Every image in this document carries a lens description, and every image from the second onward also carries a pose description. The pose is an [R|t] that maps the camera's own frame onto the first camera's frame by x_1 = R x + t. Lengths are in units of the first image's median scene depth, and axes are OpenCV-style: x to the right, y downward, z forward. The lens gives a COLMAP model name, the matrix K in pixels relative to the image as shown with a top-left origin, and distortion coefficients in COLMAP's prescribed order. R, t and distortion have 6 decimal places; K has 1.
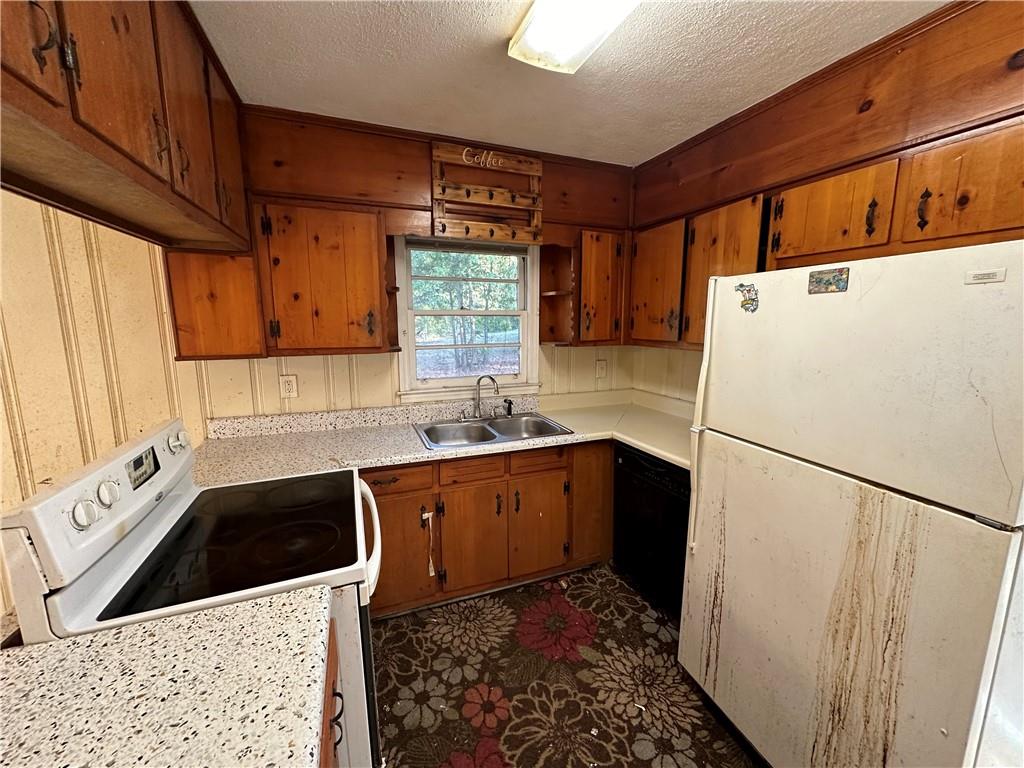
lens RADIAL K [[407.9, 0, 514.0], [0, 407.9, 383.6], [0, 0, 1]] dist [-0.003272, -0.000052]
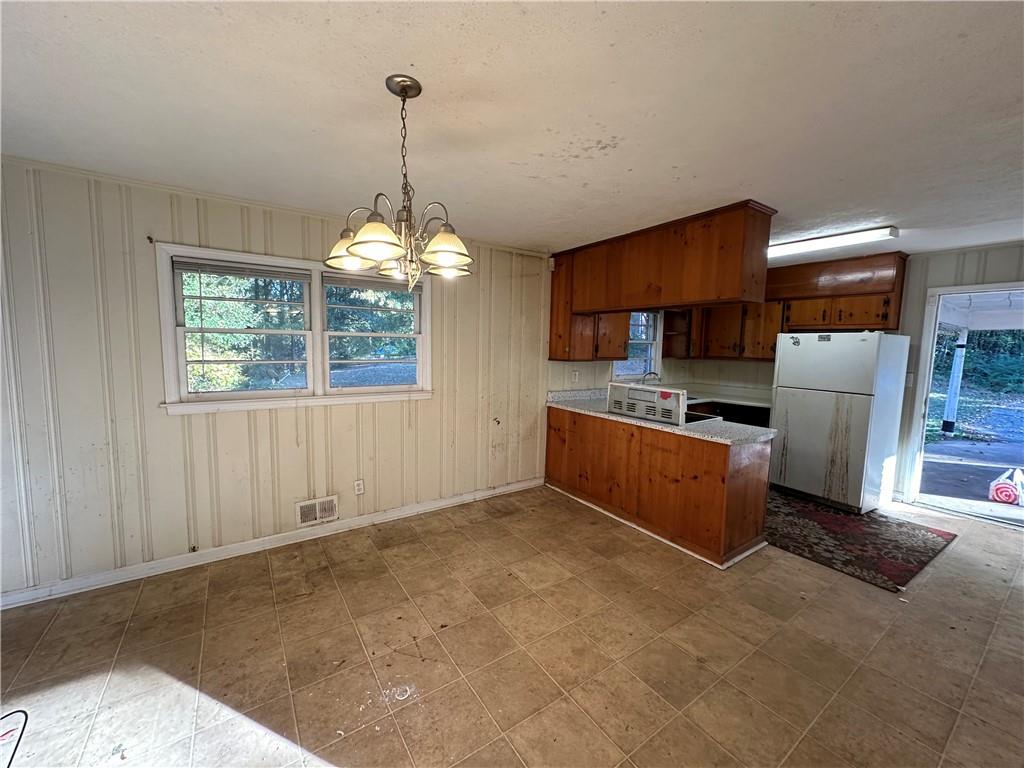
lens RADIAL K [[407.9, 0, 513.1], [0, 407.9, 383.5], [0, 0, 1]] dist [-0.003272, -0.000052]
pose [[0.976720, -0.000896, 0.214518, -1.668581], [0.013163, 0.998357, -0.055763, 0.194777], [-0.214115, 0.057288, 0.975127, -1.175549]]
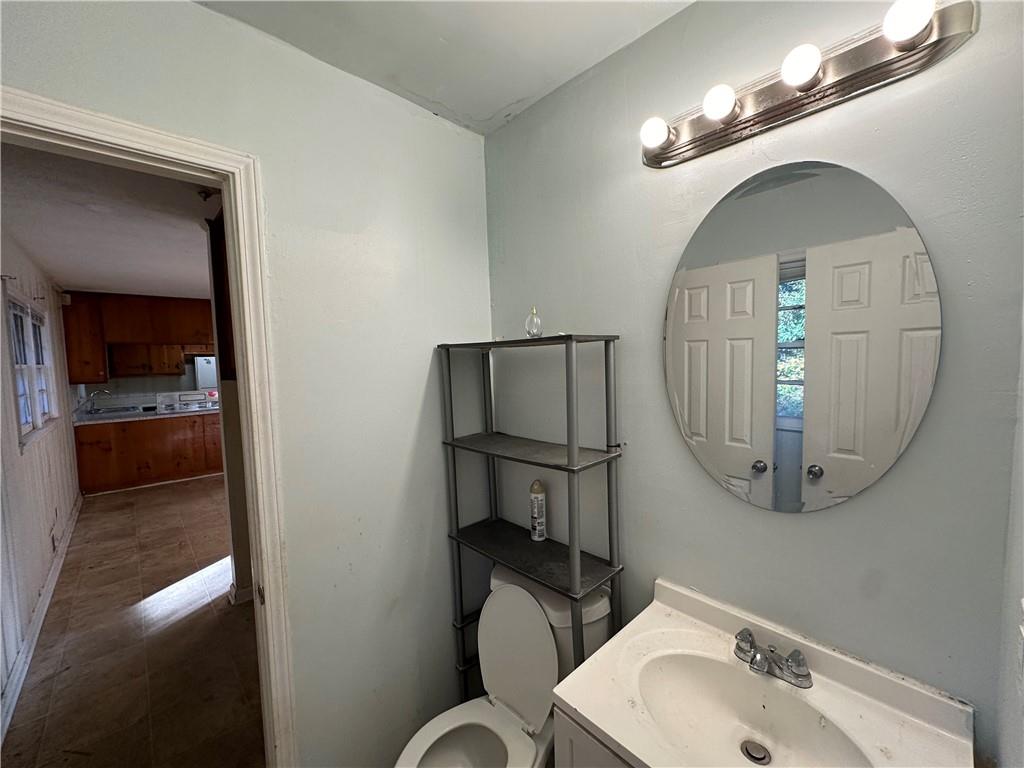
lens RADIAL K [[407.9, 0, 510.6], [0, 407.9, 384.8], [0, 0, 1]] dist [-0.003272, -0.000052]
pose [[-0.363445, -0.054626, 0.930013, -4.549895], [0.166521, 0.978393, 0.122544, 0.077022], [-0.916613, 0.199405, -0.346495, -0.578793]]
